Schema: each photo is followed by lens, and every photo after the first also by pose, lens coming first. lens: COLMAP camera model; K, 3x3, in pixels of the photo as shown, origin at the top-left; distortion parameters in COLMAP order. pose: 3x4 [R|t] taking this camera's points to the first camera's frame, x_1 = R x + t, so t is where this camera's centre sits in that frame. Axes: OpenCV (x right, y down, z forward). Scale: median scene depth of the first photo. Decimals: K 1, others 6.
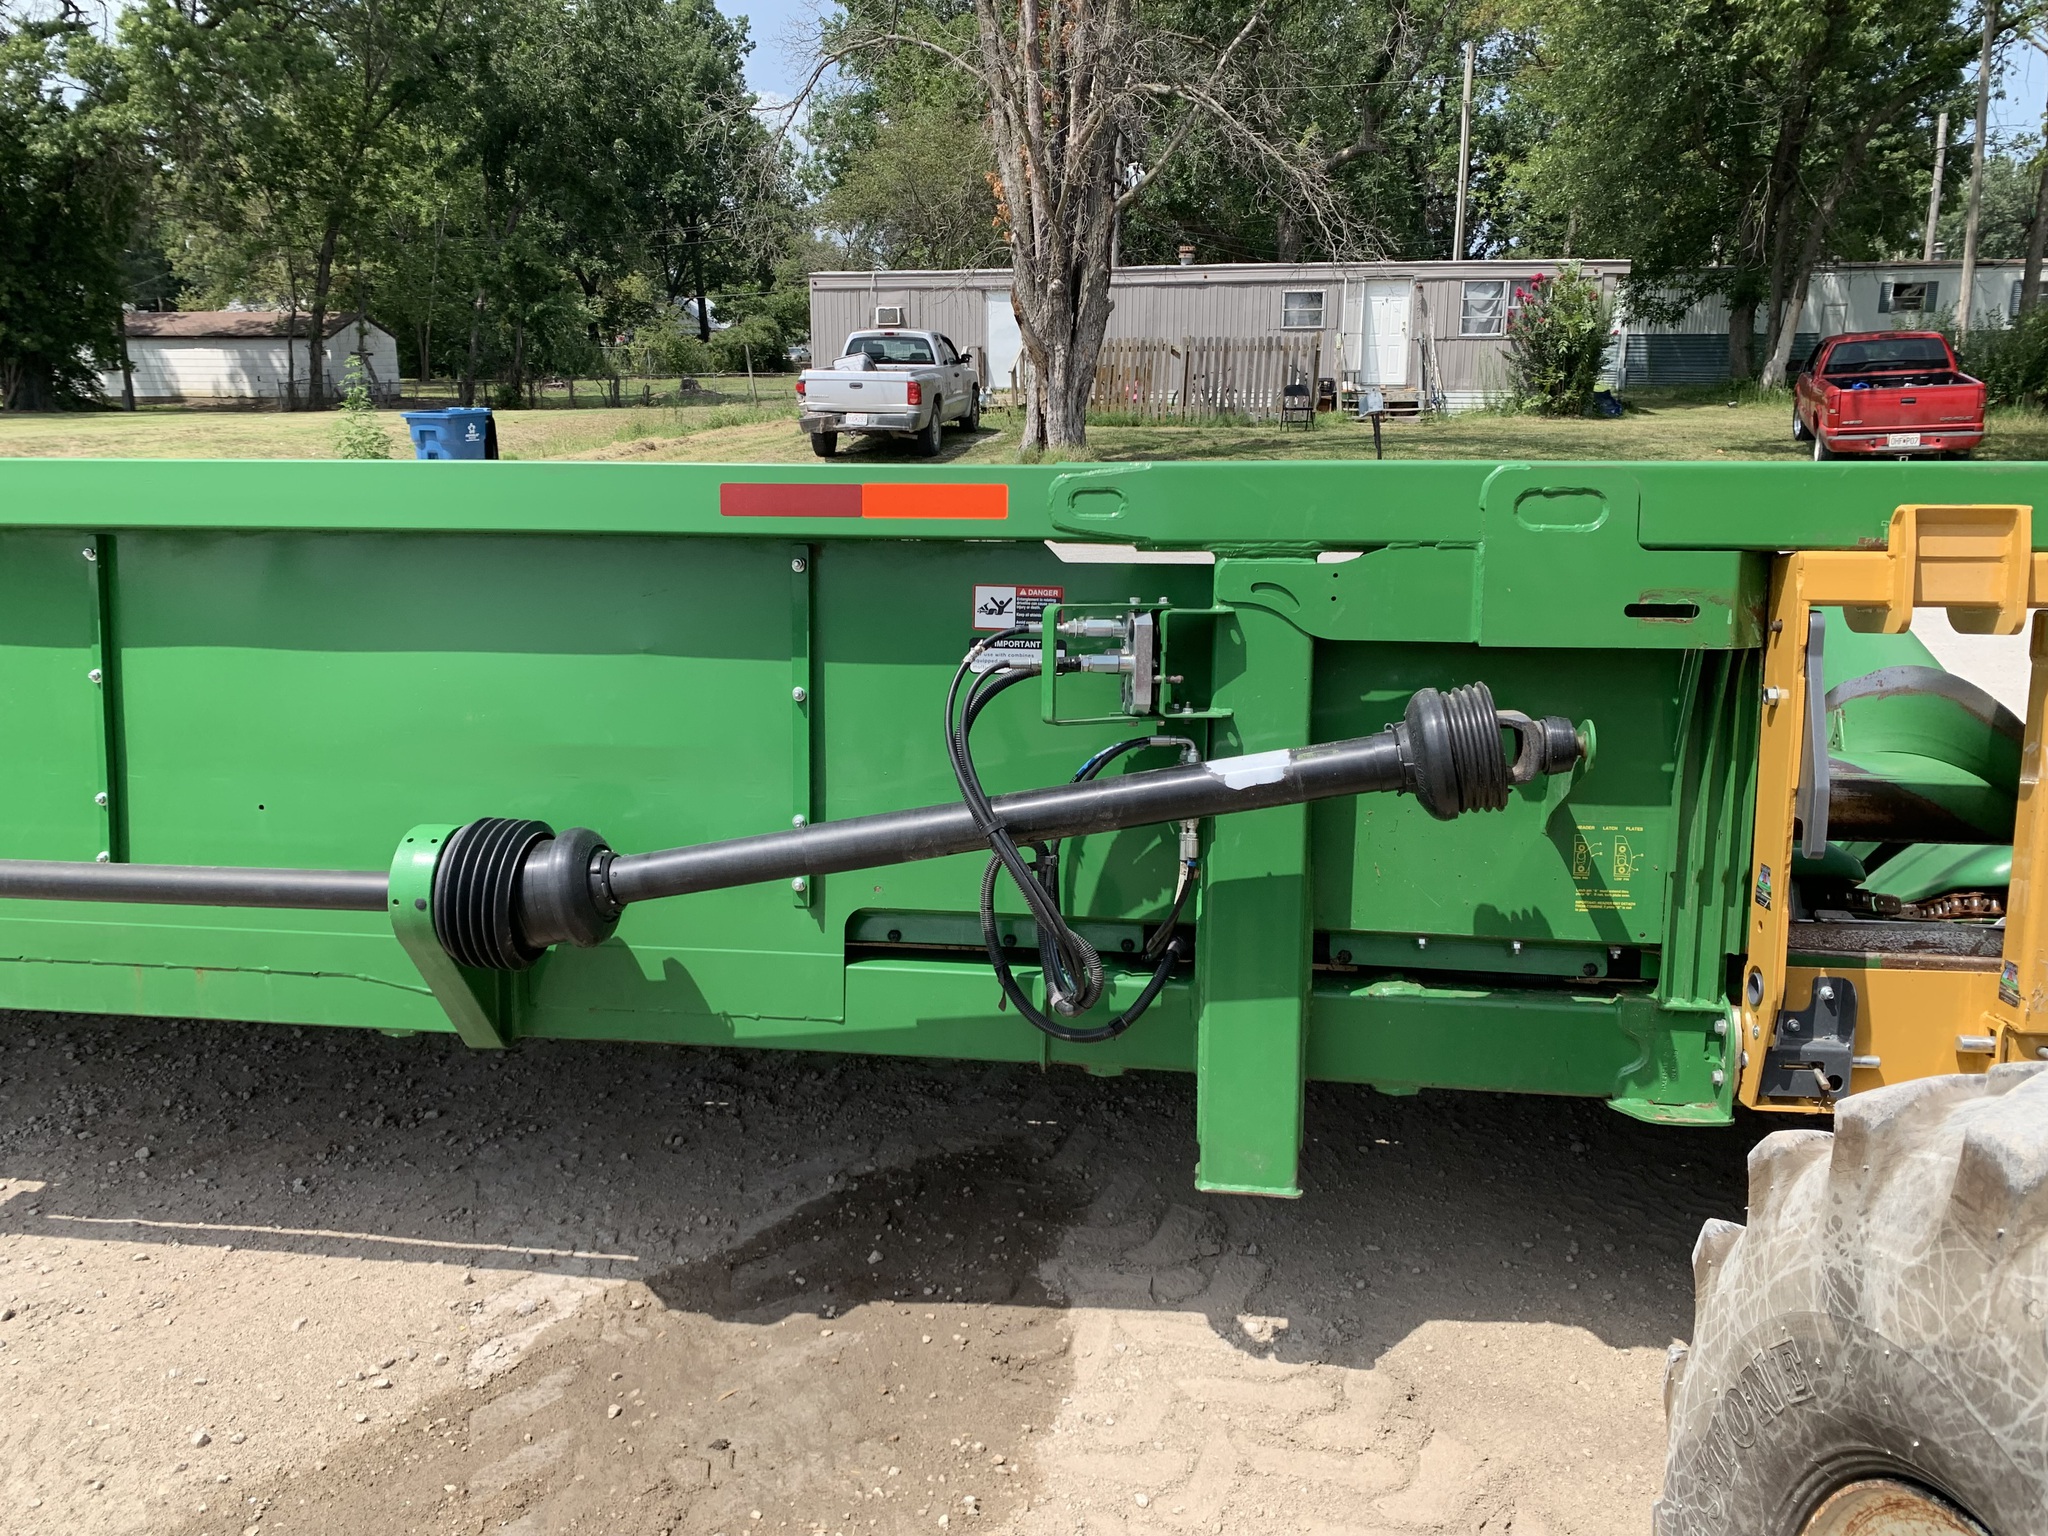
lens RADIAL K [[1655.9, 0, 1061.9], [0, 1655.9, 760.2], [0, 0, 1]] dist [0.036598, -0.037305]
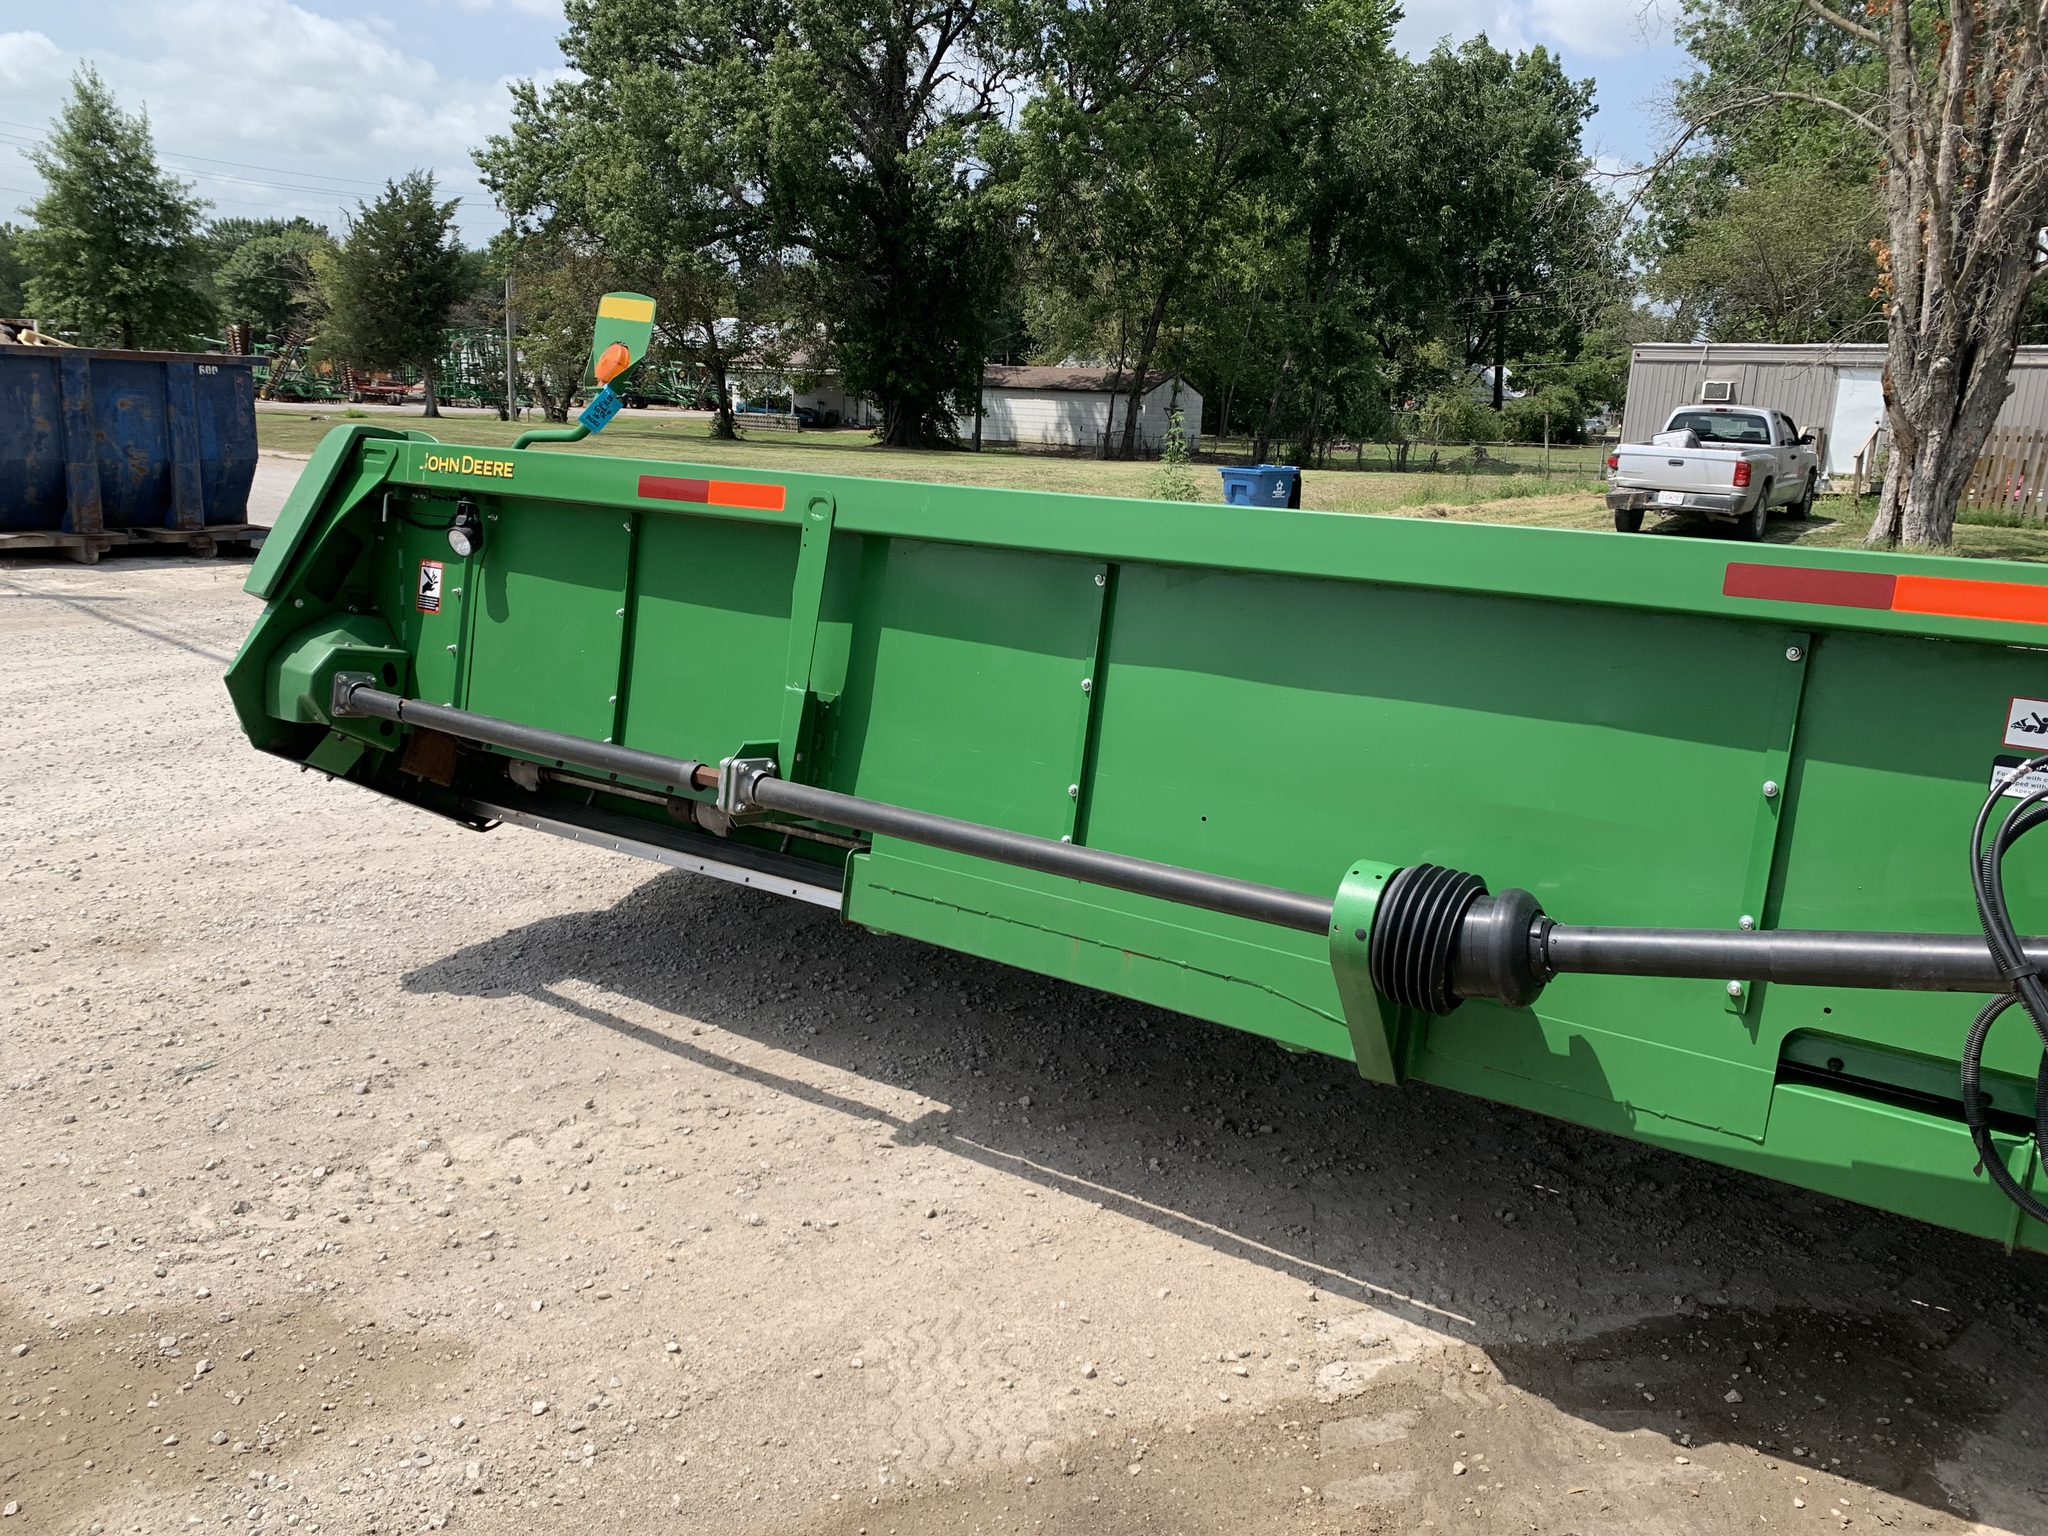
lens RADIAL K [[1655.9, 0, 992.9], [0, 1655.9, 797.1], [0, 0, 1]] dist [0.036598, -0.037305]
pose [[0.884976, 0.147899, -0.441524, -0.098986], [-0.155137, 0.987692, 0.019900, 0.010769], [0.439033, 0.050886, 0.897029, -0.032656]]
